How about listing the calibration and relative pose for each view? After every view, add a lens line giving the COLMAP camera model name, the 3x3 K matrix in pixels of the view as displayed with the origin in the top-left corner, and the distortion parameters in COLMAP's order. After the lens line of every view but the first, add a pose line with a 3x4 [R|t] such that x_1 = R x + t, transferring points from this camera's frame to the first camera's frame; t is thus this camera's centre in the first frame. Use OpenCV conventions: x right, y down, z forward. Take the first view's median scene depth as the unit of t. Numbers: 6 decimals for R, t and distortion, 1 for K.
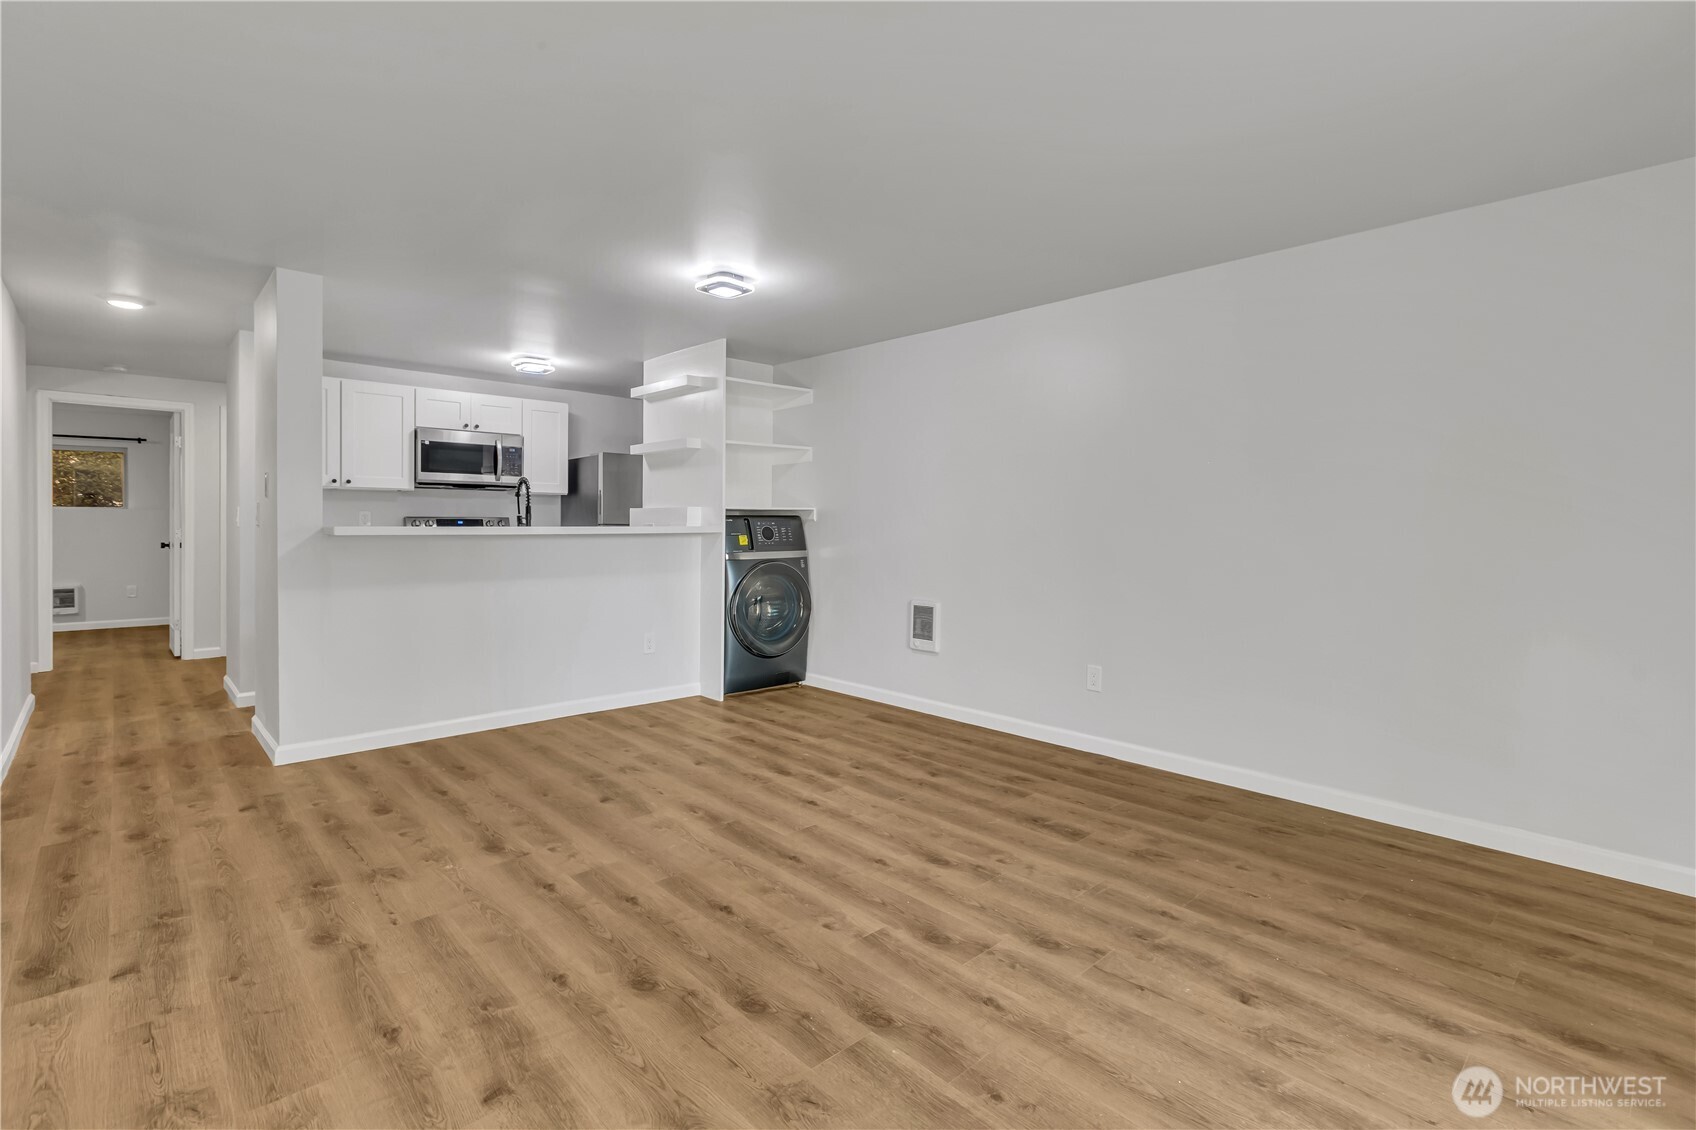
lens RADIAL K [[795.0, 0, 874.6], [0, 795.0, 537.4], [0, 0, 1]] dist [0.000324, -0.000464]
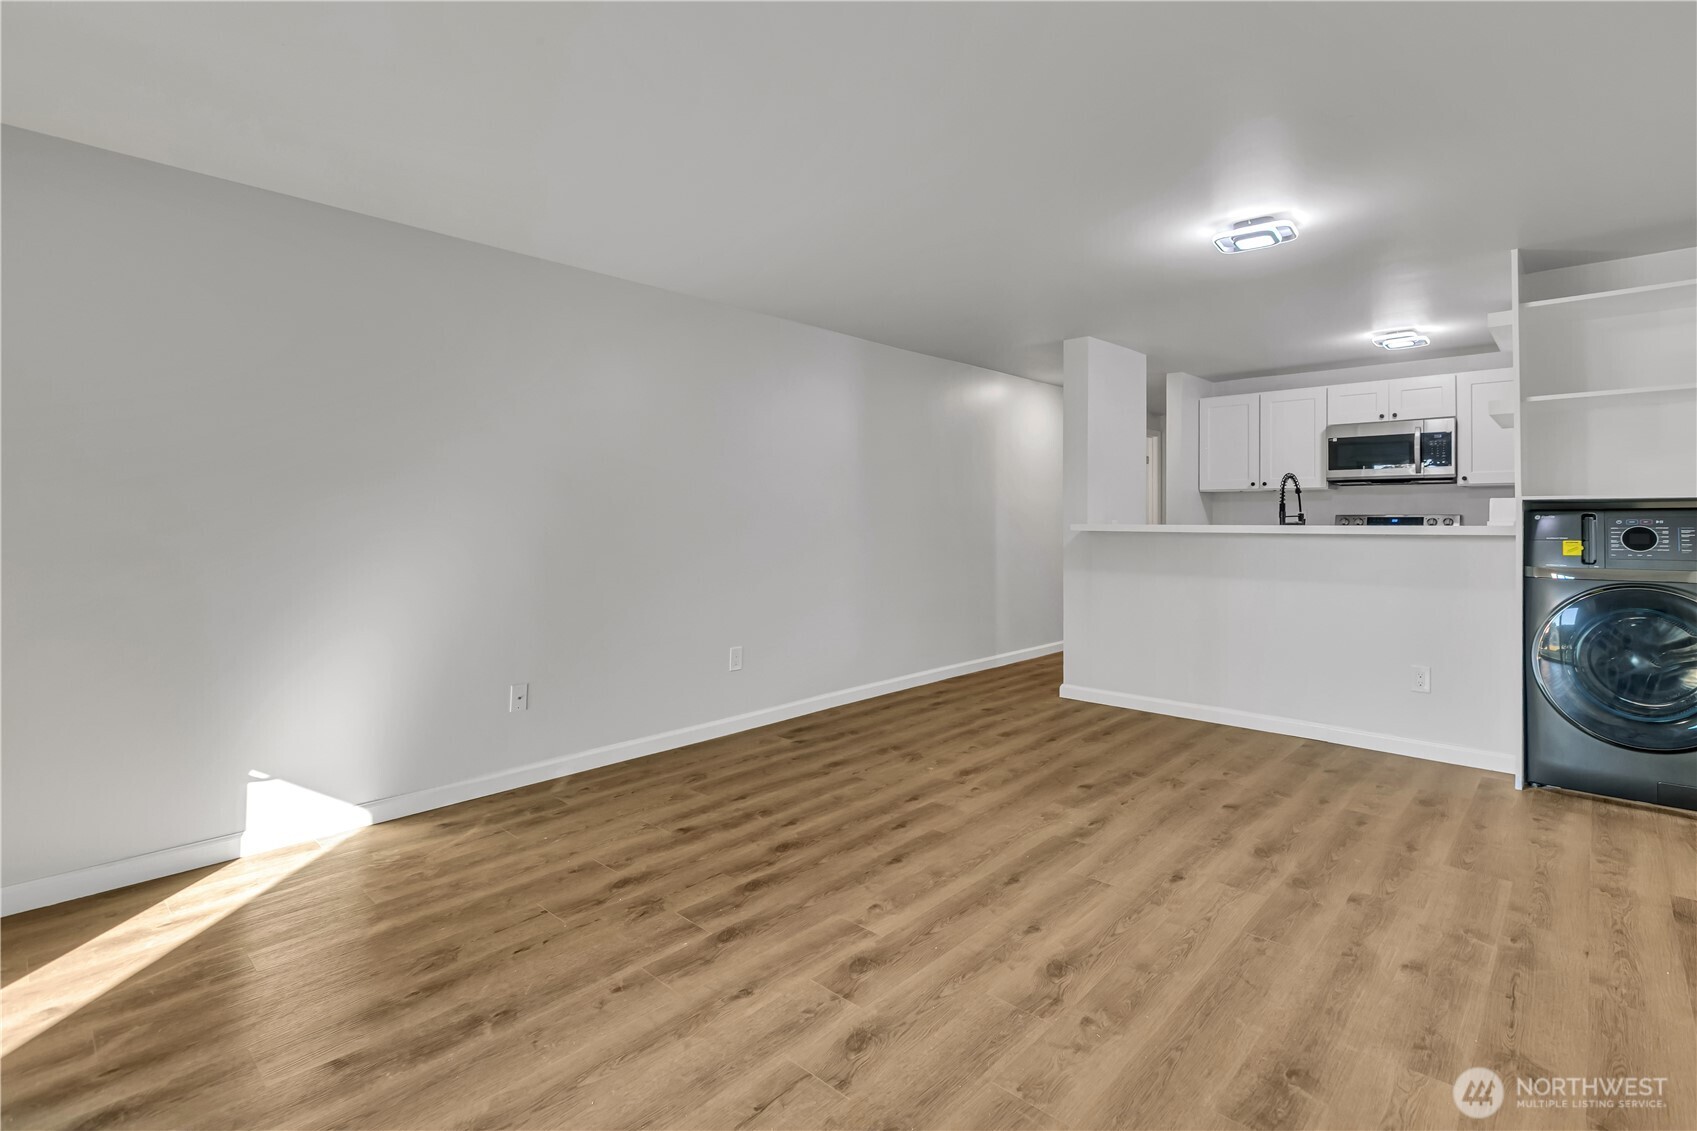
lens RADIAL K [[795.5, 0, 845.4], [0, 795.5, 517.9], [0, 0, 1]] dist [0.000324, -0.000464]
pose [[0.047456, -0.006536, -0.998852, 0.815474], [-0.018408, 0.999803, -0.007416, -0.009385], [0.998704, 0.018739, 0.047326, 0.748201]]
